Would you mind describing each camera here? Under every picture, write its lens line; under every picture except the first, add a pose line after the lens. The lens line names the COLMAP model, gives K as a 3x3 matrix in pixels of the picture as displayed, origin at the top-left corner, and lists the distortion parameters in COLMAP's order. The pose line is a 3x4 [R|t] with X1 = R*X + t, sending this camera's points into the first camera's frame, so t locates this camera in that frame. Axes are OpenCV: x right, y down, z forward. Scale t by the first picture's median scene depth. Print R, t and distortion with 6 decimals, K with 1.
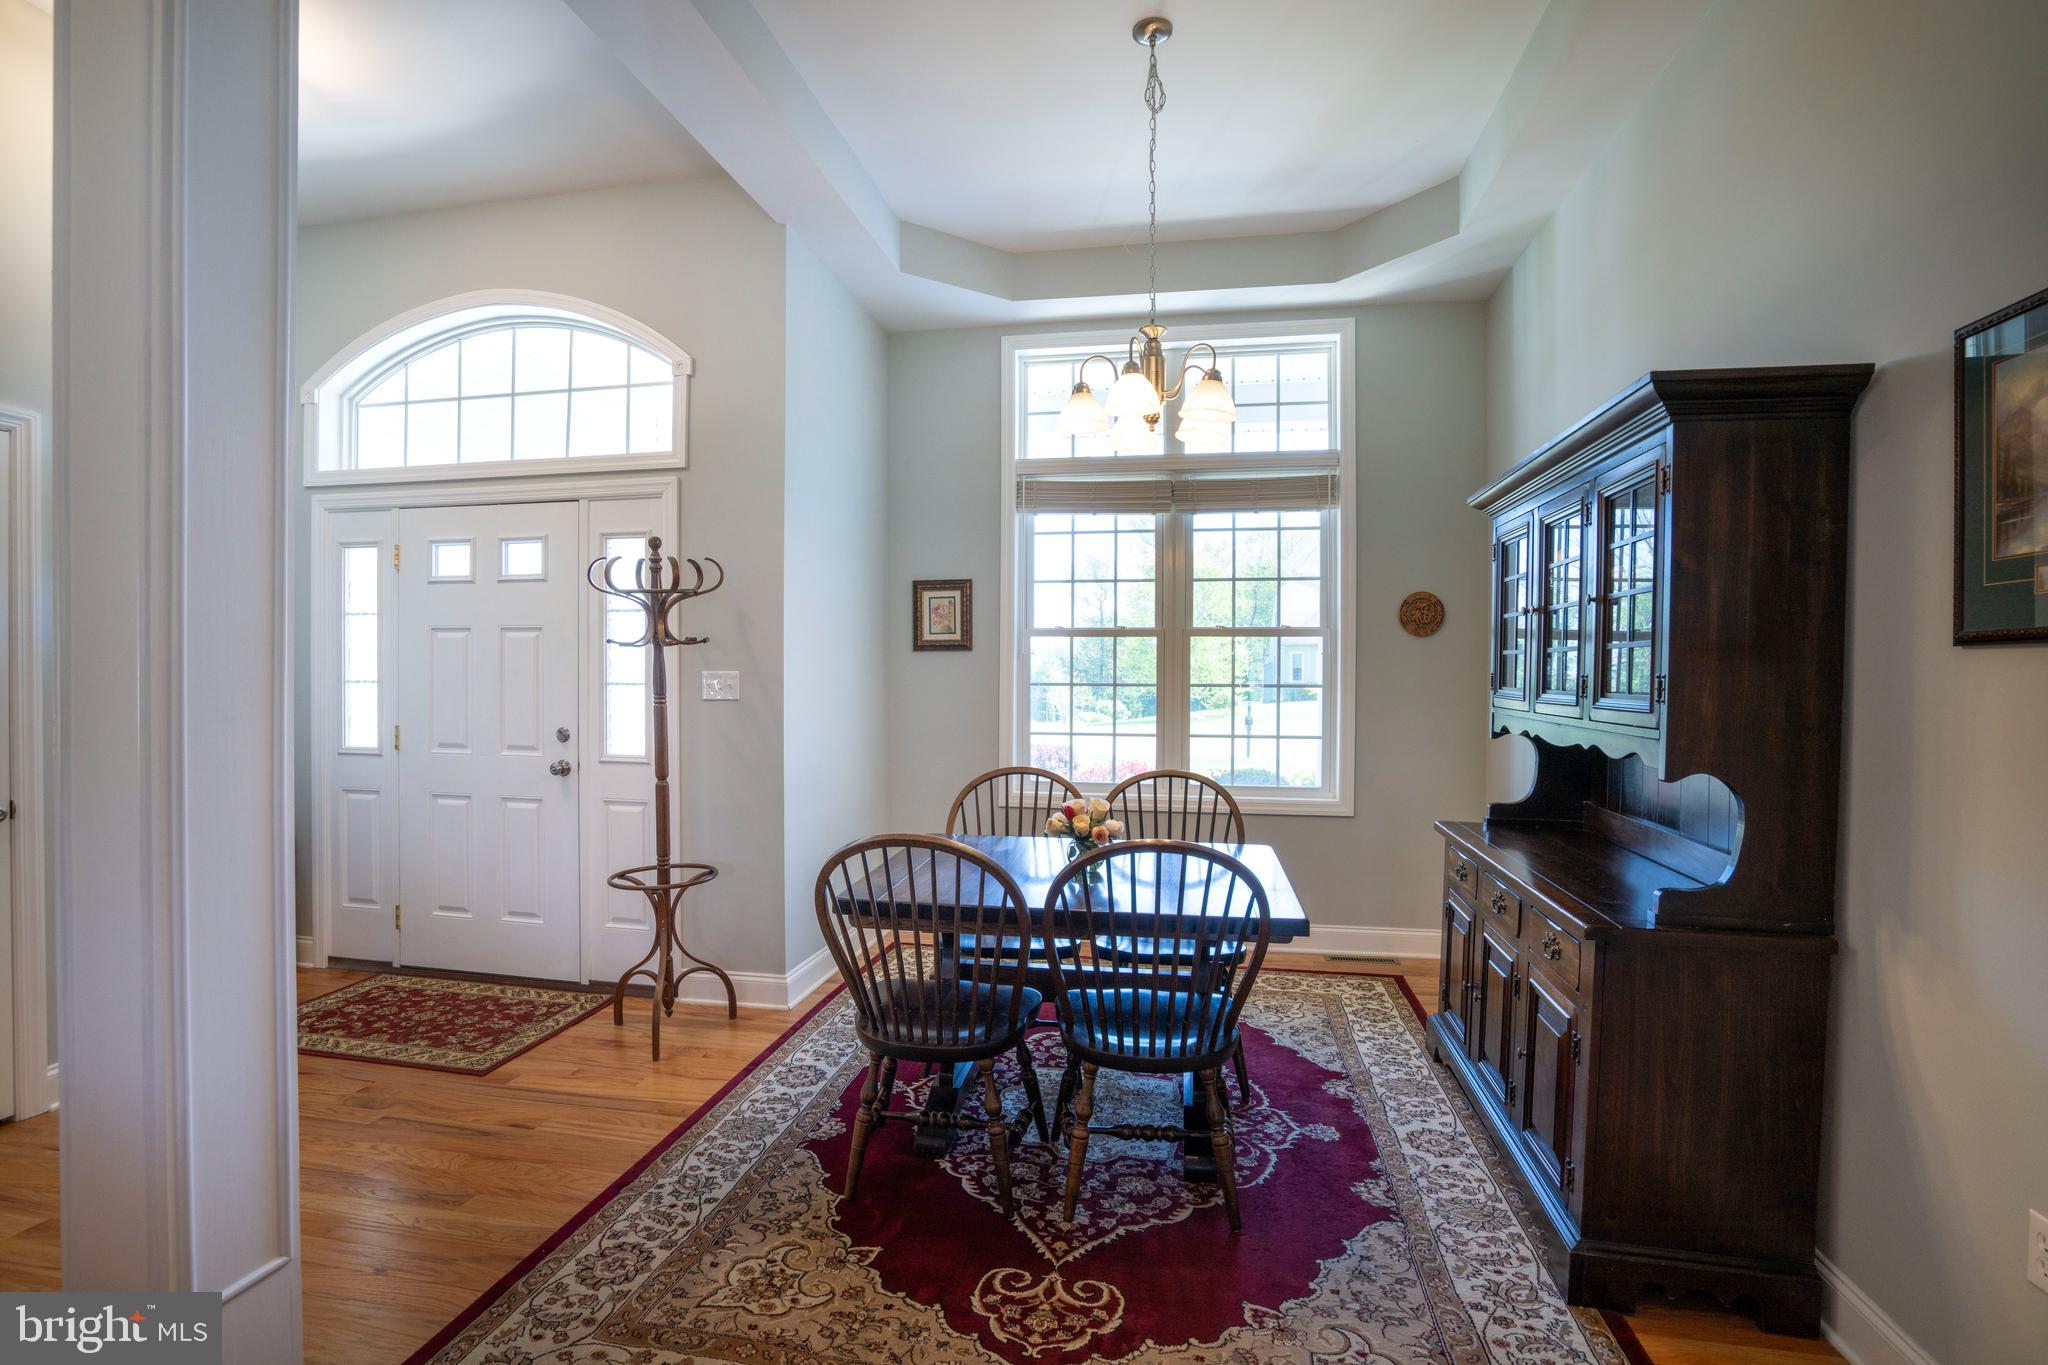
lens RADIAL K [[946.4, 0, 1027.9], [0, 946.4, 686.2], [0, 0, 1]] dist [-0.052830, 0.019118]
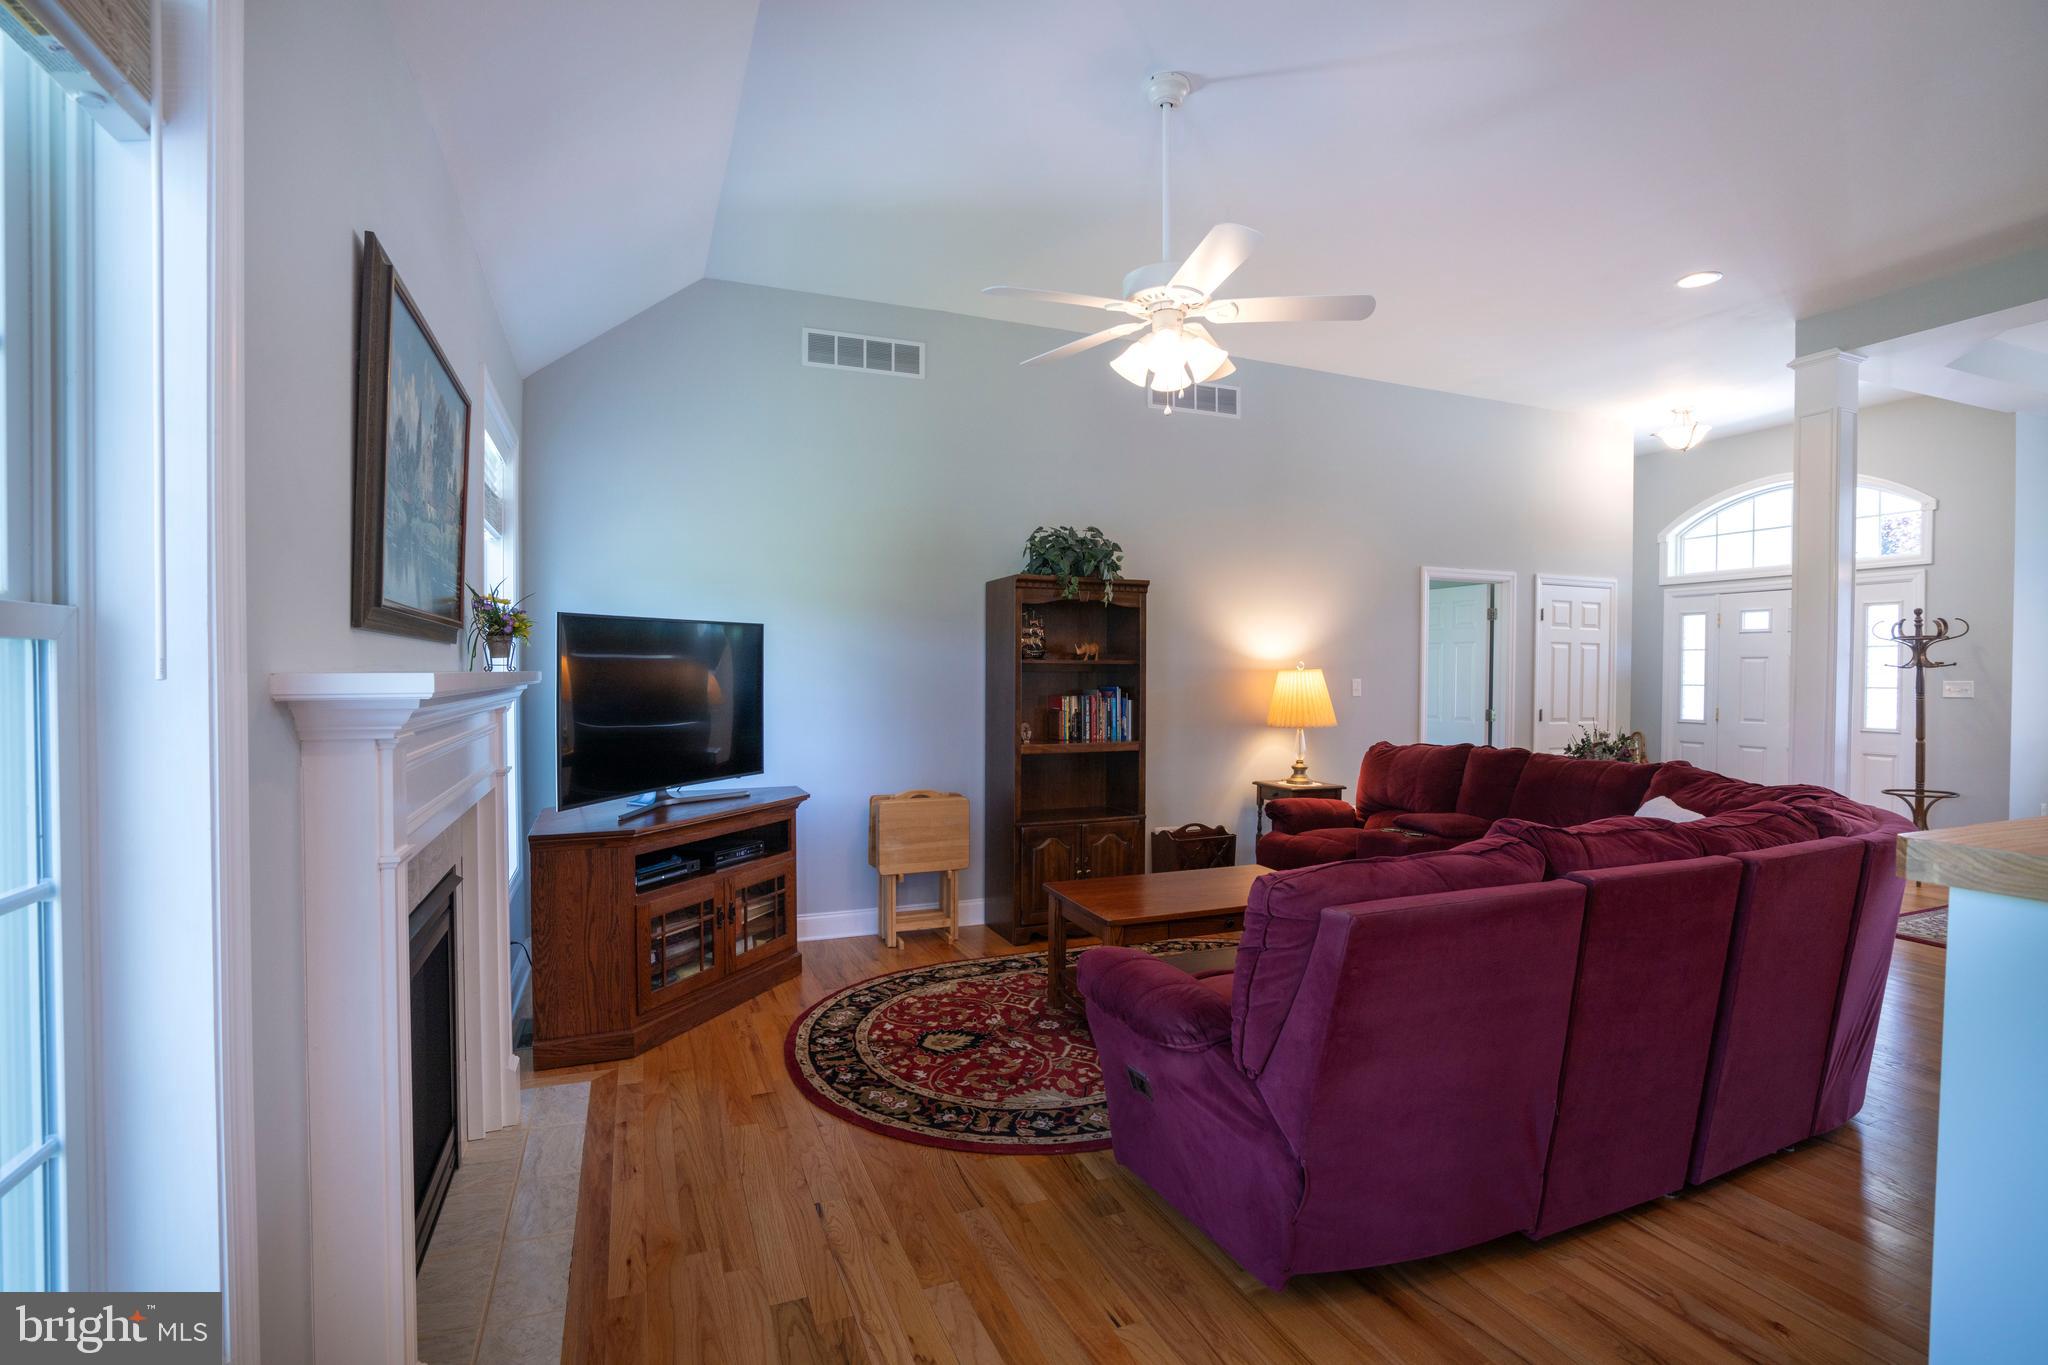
lens RADIAL K [[946.4, 0, 1014.2], [0, 946.4, 689.5], [0, 0, 1]] dist [-0.052830, 0.019118]
pose [[0.543692, 0.013996, -0.839168, 0.240365], [-0.015655, 0.999856, 0.006533, 0.027451], [0.839139, 0.009586, 0.543833, -2.375070]]
